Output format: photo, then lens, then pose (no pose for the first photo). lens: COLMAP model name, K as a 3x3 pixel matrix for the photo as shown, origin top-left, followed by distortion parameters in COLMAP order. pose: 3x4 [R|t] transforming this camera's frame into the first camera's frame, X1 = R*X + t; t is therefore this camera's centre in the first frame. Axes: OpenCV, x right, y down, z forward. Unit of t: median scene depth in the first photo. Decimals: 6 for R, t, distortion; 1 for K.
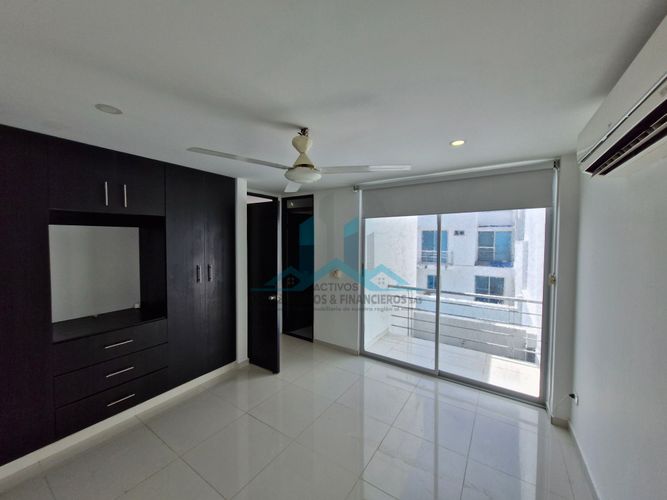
lens RADIAL K [[260.9, 0, 329.9], [0, 260.9, 251.0], [0, 0, 1]] dist [0.000878, -0.001147]
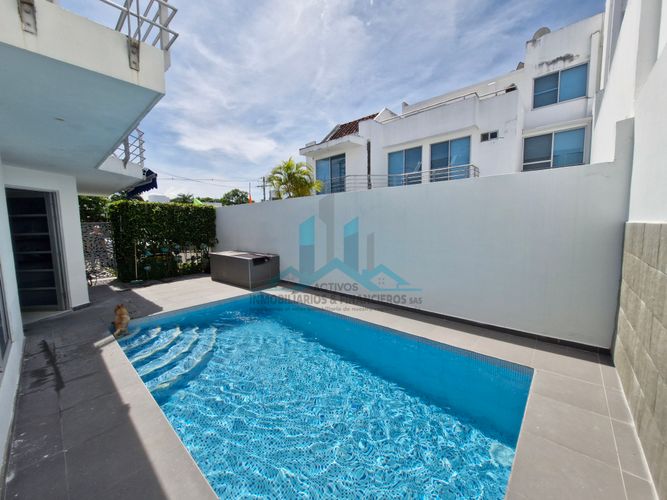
lens RADIAL K [[260.9, 0, 332.9], [0, 260.9, 250.9], [0, 0, 1]] dist [0.000878, -0.001147]
pose [[0.989313, -0.006681, -0.145651, 0.218392], [0.015649, 0.998045, 0.060507, 0.158214], [0.144962, -0.062140, 0.987484, 0.322398]]
